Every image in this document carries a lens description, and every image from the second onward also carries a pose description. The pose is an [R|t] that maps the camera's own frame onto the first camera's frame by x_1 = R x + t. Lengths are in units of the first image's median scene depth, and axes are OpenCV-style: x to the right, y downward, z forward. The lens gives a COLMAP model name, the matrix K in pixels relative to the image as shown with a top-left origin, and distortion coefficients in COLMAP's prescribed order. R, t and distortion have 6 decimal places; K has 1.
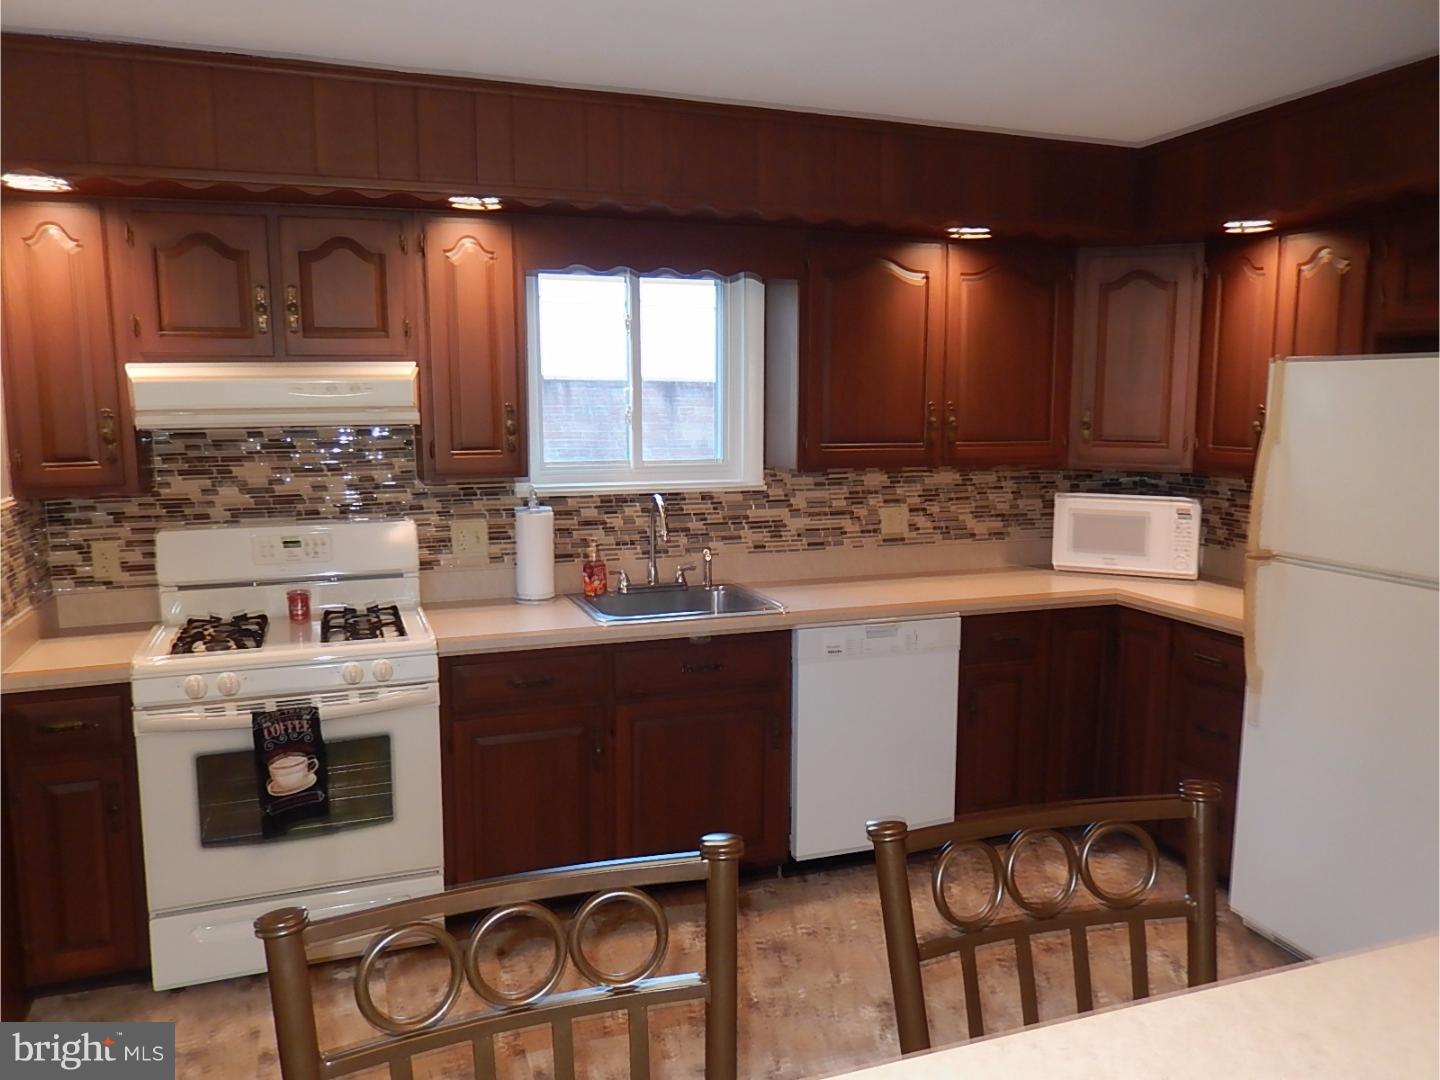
lens RADIAL K [[1003.7, 0, 720.0], [0, 1003.7, 540.0], [0, 0, 1]] dist [-0.003519, -0.000131]
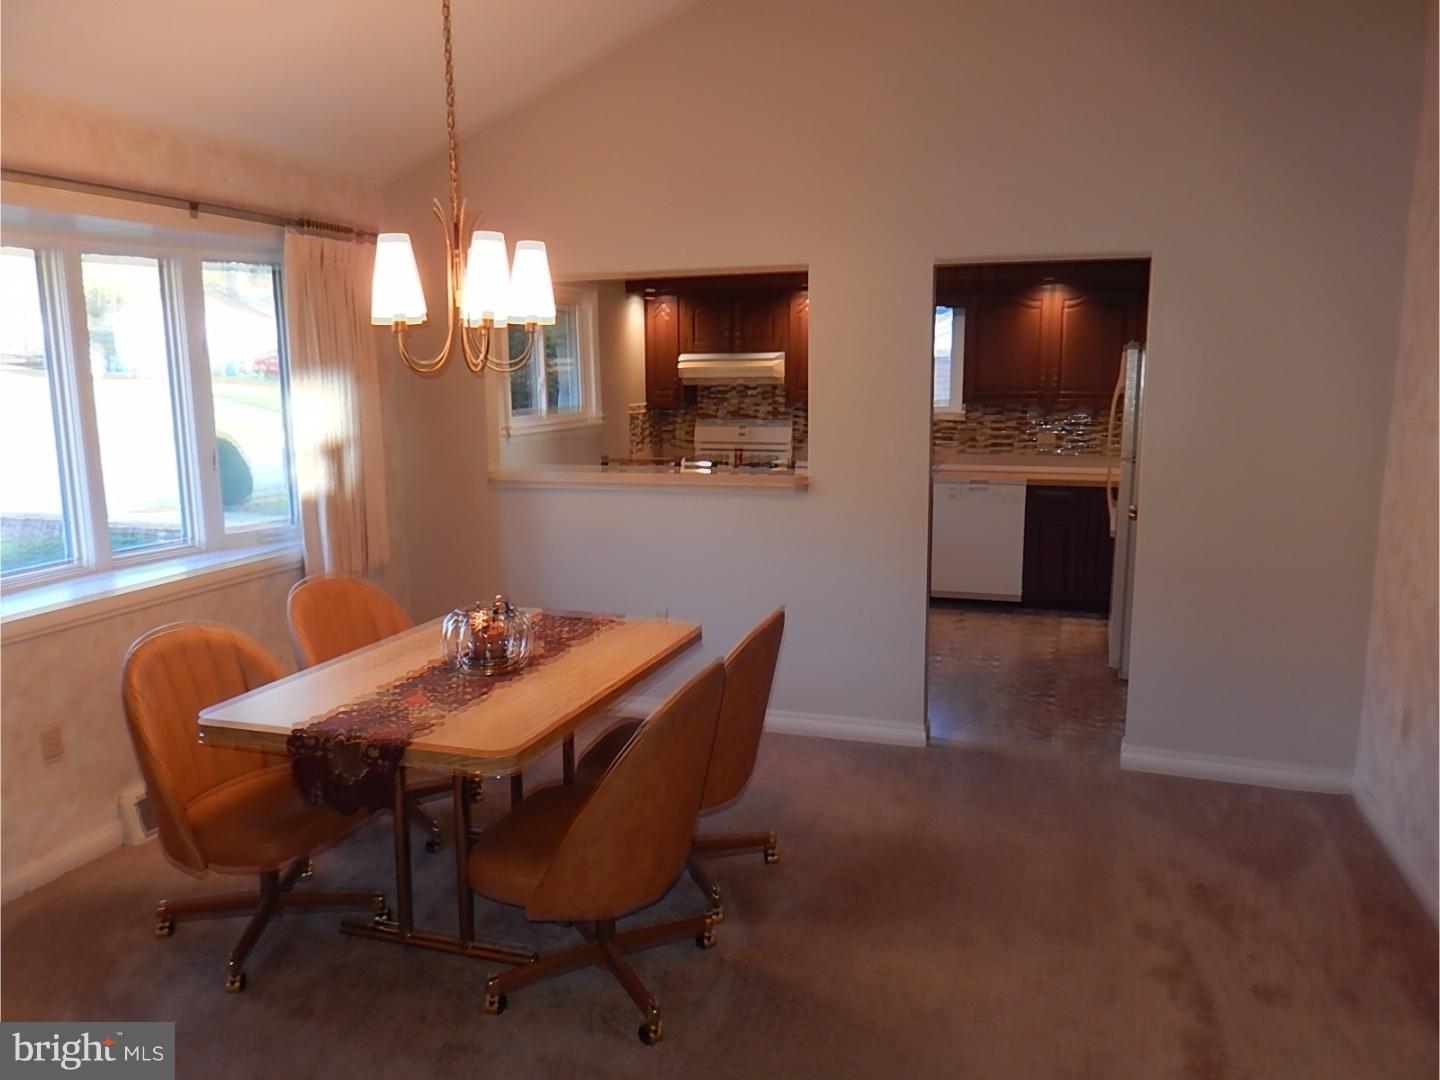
lens RADIAL K [[1050.9, 0, 720.0], [0, 1050.9, 540.0], [0, 0, 1]] dist [-0.058019, 0.000993]
pose [[0.816176, 0.102005, -0.568727, 0.946353], [-0.089650, 0.994730, 0.049756, 0.137035], [0.570805, 0.010376, 0.821020, -1.015178]]
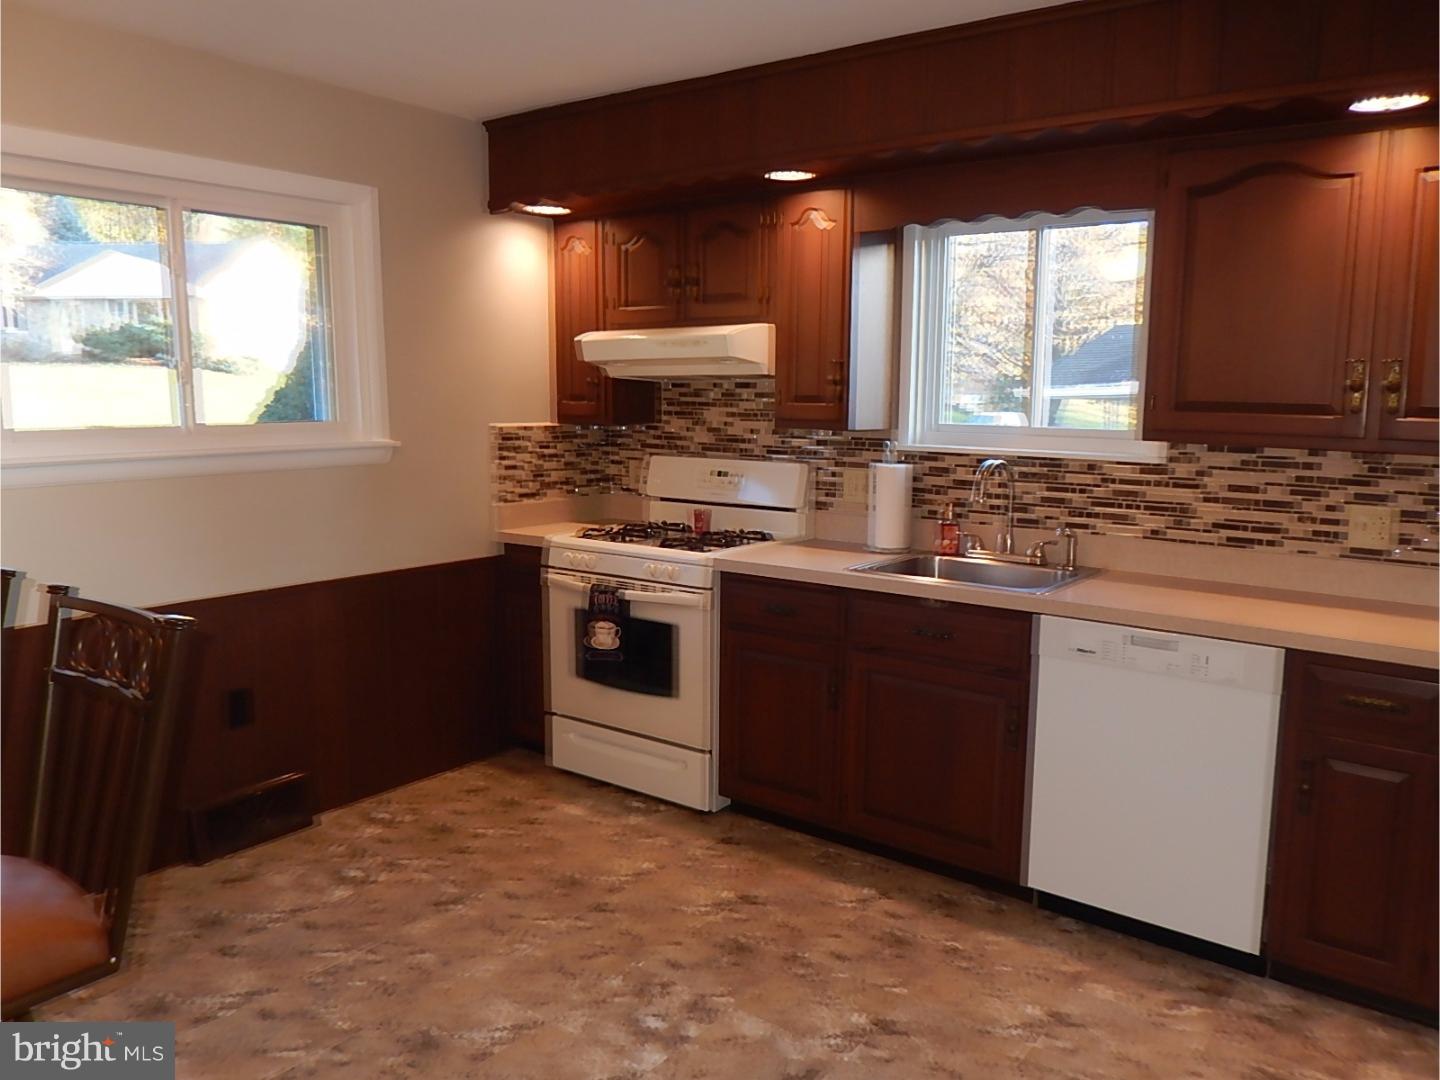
lens RADIAL K [[1050.9, 0, 720.0], [0, 1050.9, 540.0], [0, 0, 1]] dist [-0.058019, 0.000993]
pose [[0.588491, 0.125587, -0.798690, 0.602986], [-0.122410, 0.990314, 0.065524, -0.000493], [0.799183, 0.059208, 0.598164, 0.230414]]
